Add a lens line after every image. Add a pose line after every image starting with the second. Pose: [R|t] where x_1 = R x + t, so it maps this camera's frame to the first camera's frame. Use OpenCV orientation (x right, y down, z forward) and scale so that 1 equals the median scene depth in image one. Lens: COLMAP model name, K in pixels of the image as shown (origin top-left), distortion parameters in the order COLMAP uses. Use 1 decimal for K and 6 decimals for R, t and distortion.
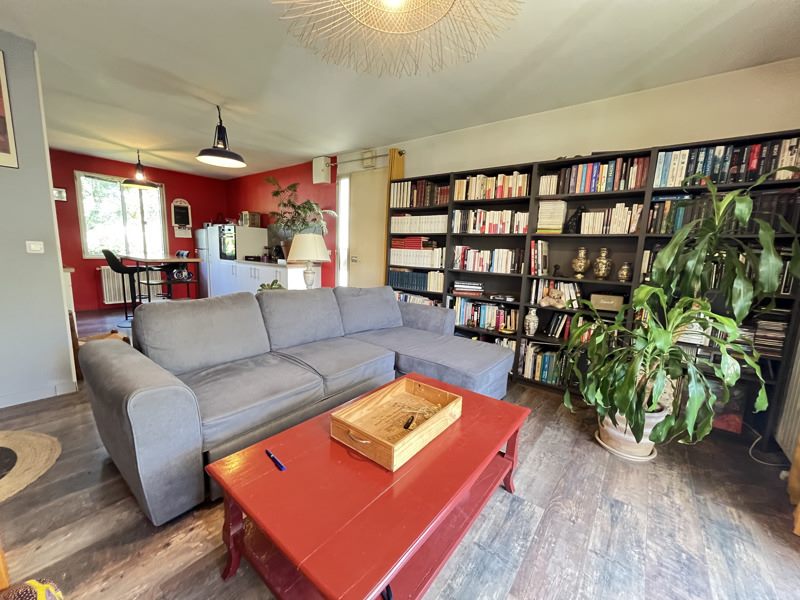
lens RADIAL K [[323.5, 0, 401.3], [0, 323.5, 299.4], [0, 0, 1]] dist [-0.001101, 0.000115]
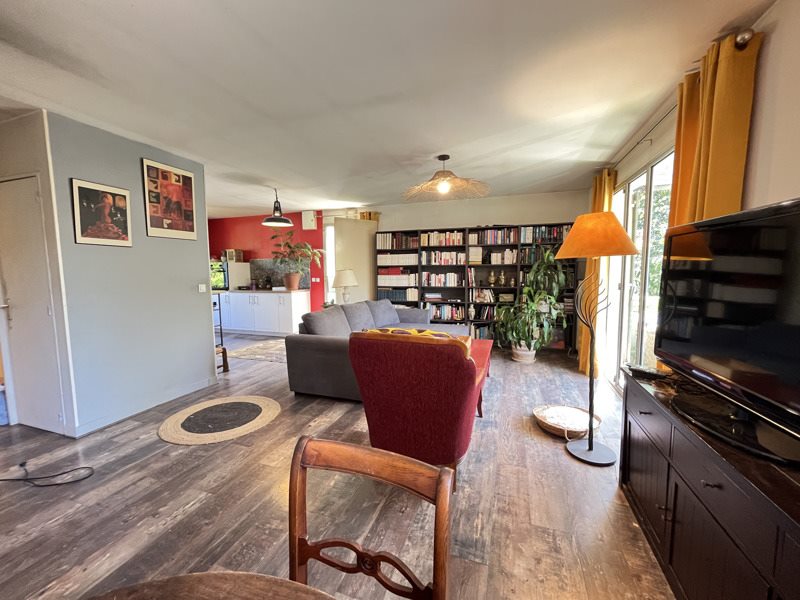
lens RADIAL K [[323.5, 0, 399.4], [0, 323.5, 298.9], [0, 0, 1]] dist [-0.001101, 0.000115]
pose [[0.945882, -0.074110, 0.315934, -0.555194], [0.092484, 0.994762, -0.043544, 0.037852], [-0.311052, 0.070406, 0.947781, -0.612312]]
